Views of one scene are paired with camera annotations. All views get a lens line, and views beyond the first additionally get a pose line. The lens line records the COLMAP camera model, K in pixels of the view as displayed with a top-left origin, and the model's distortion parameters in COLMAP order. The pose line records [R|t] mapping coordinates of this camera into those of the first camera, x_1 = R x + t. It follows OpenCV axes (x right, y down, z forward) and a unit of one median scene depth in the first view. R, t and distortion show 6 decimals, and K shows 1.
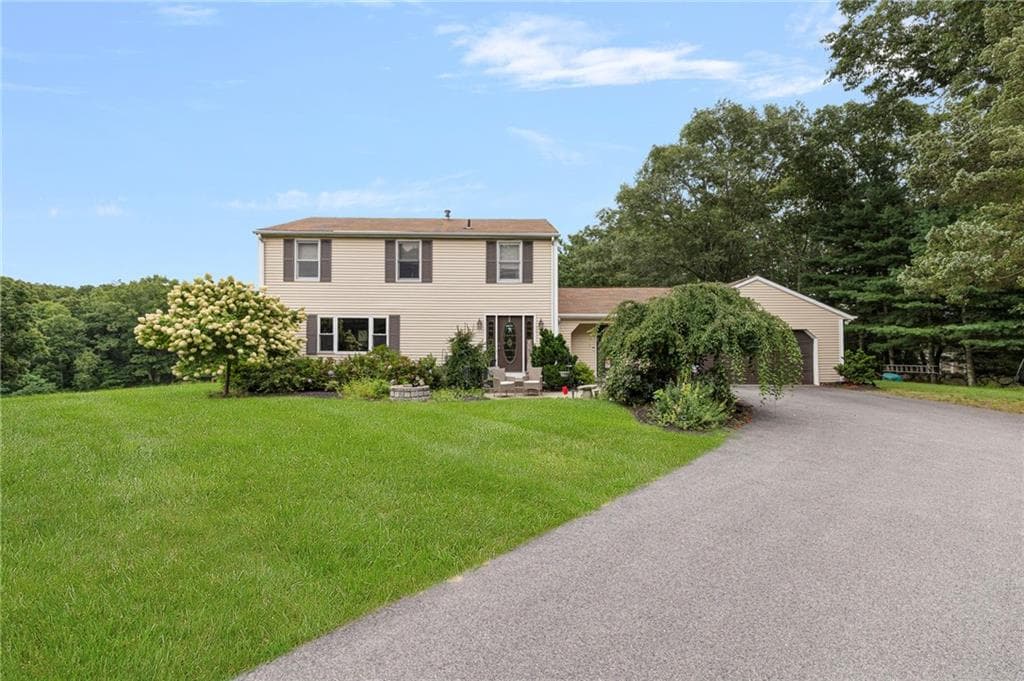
lens RADIAL K [[434.5, 0, 511.6], [0, 434.5, 348.7], [0, 0, 1]] dist [0.003239, 0.000017]
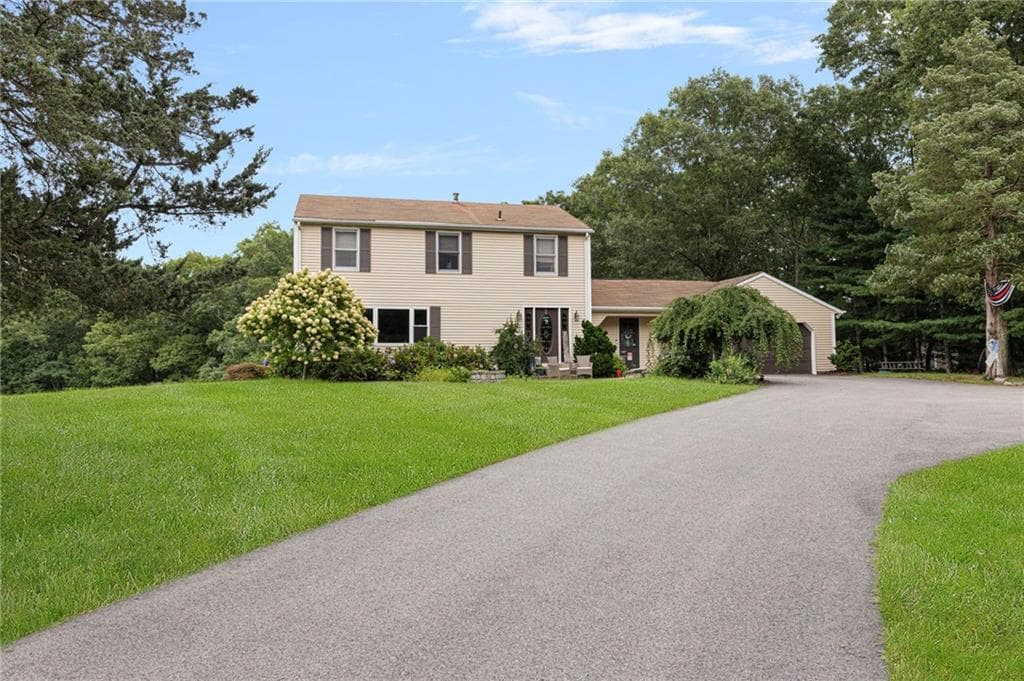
lens RADIAL K [[714.7, 0, 523.3], [0, 714.7, 337.5], [0, 0, 1]] dist [-0.002059, -0.003598]
pose [[0.976676, -0.001227, 0.214715, -0.422342], [0.008204, 0.999467, -0.031602, 0.046729], [-0.214562, 0.032627, 0.976165, -0.633230]]
